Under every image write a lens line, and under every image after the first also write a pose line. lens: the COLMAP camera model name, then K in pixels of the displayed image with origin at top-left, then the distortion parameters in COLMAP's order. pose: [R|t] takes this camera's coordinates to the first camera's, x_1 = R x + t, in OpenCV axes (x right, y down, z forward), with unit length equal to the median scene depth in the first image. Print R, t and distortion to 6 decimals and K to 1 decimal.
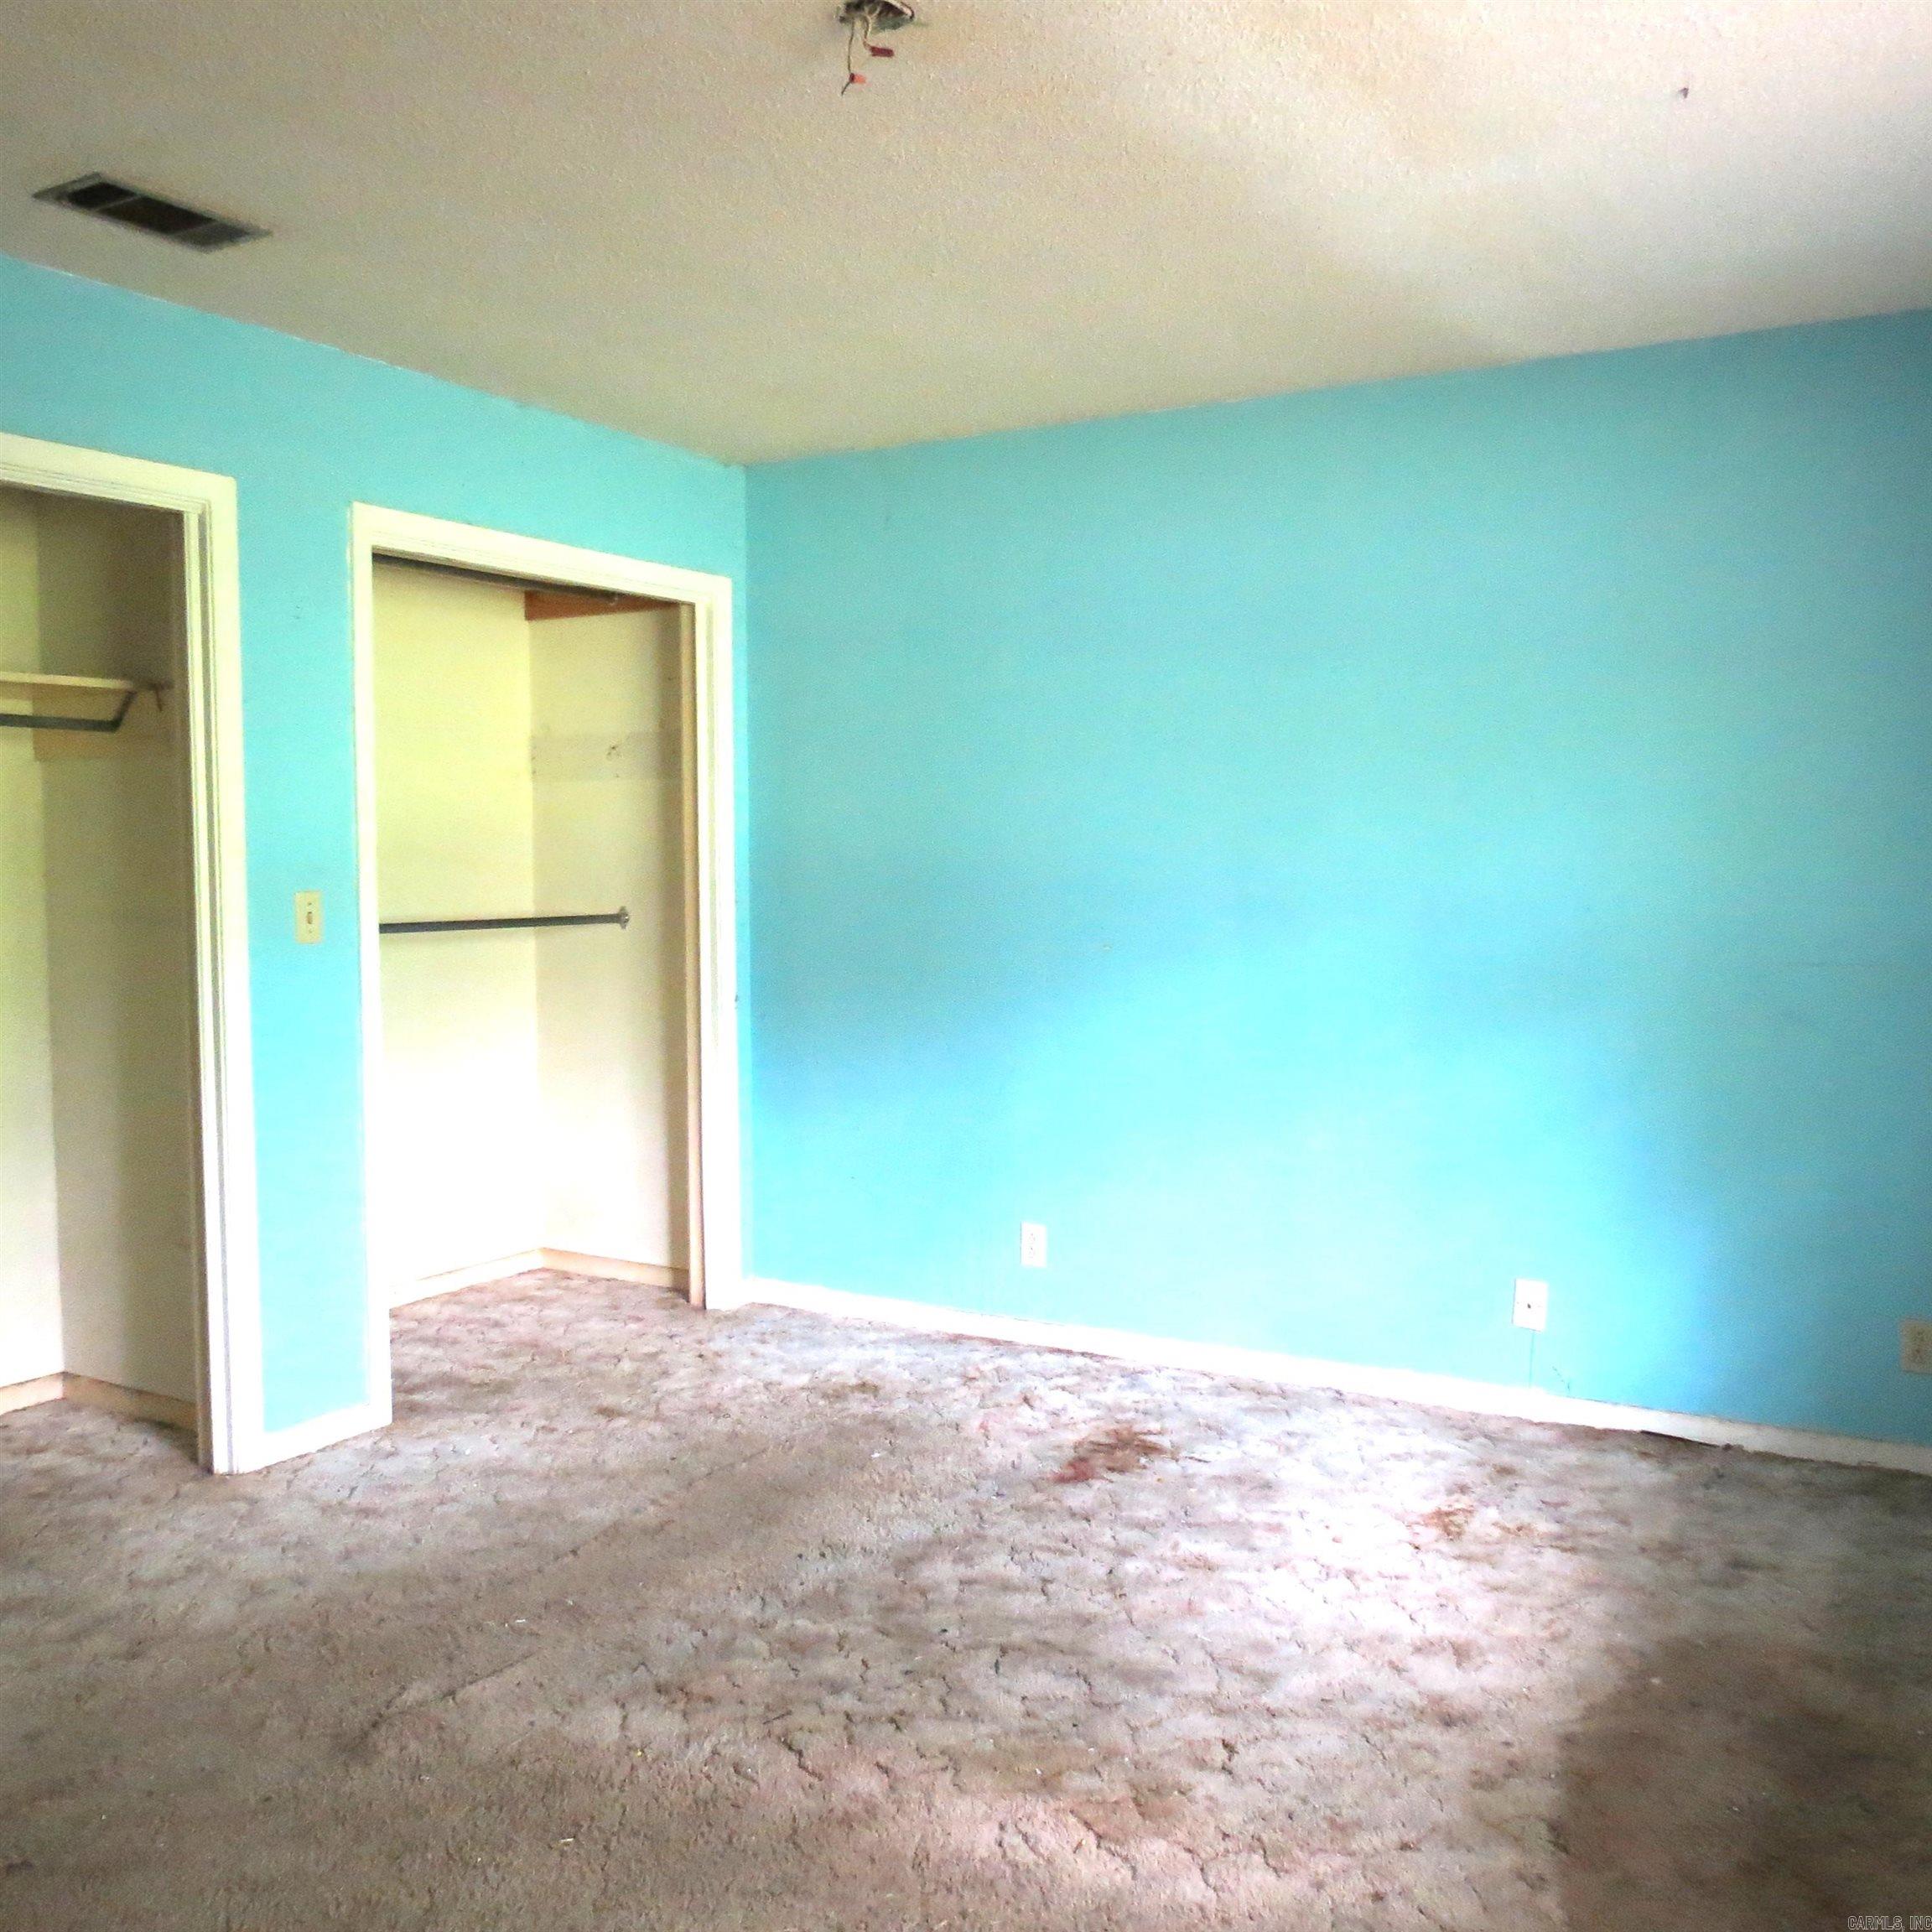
lens RADIAL K [[1823.7, 0, 966.4], [0, 1823.7, 972.2], [0, 0, 1]] dist [-0.030513, 0.000000]
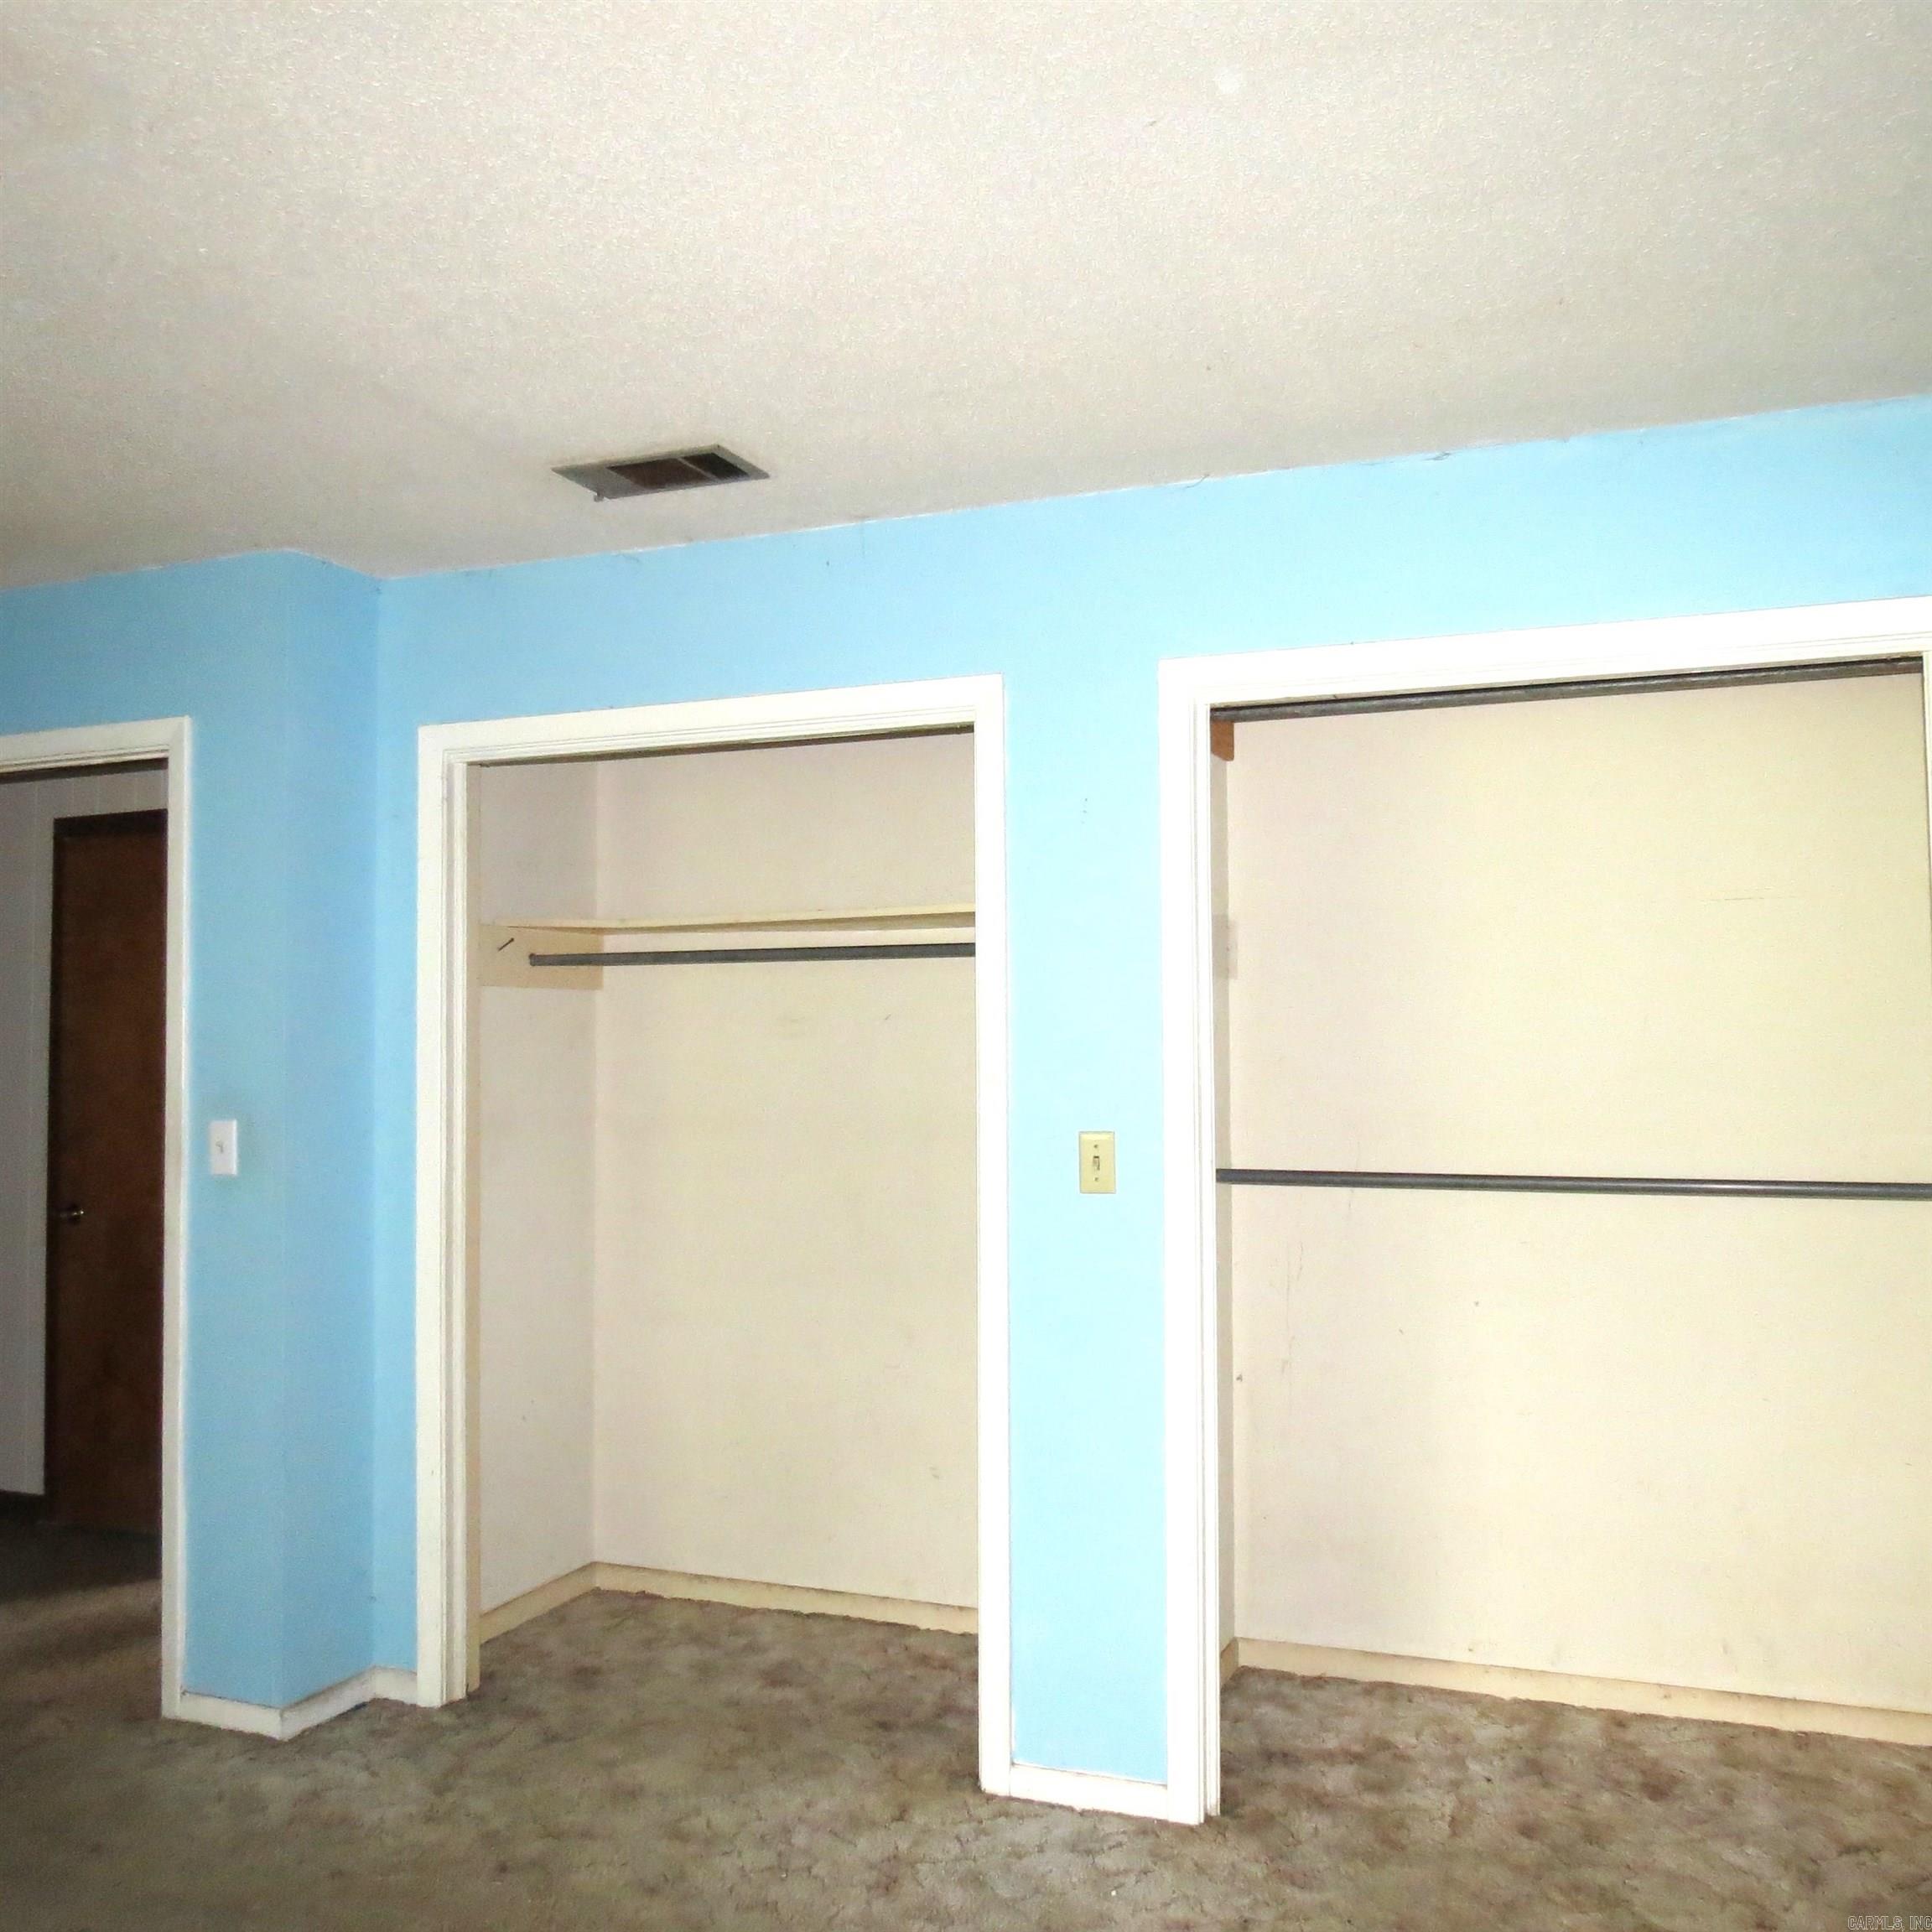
lens RADIAL K [[1823.7, 0, 966.3], [0, 1823.7, 956.9], [0, 0, 1]] dist [-0.030513, 0.000000]
pose [[0.158929, -0.058772, -0.985539, 0.462711], [-0.060432, 0.995776, -0.069128, -0.060859], [0.985439, 0.070545, 0.154706, 0.795126]]
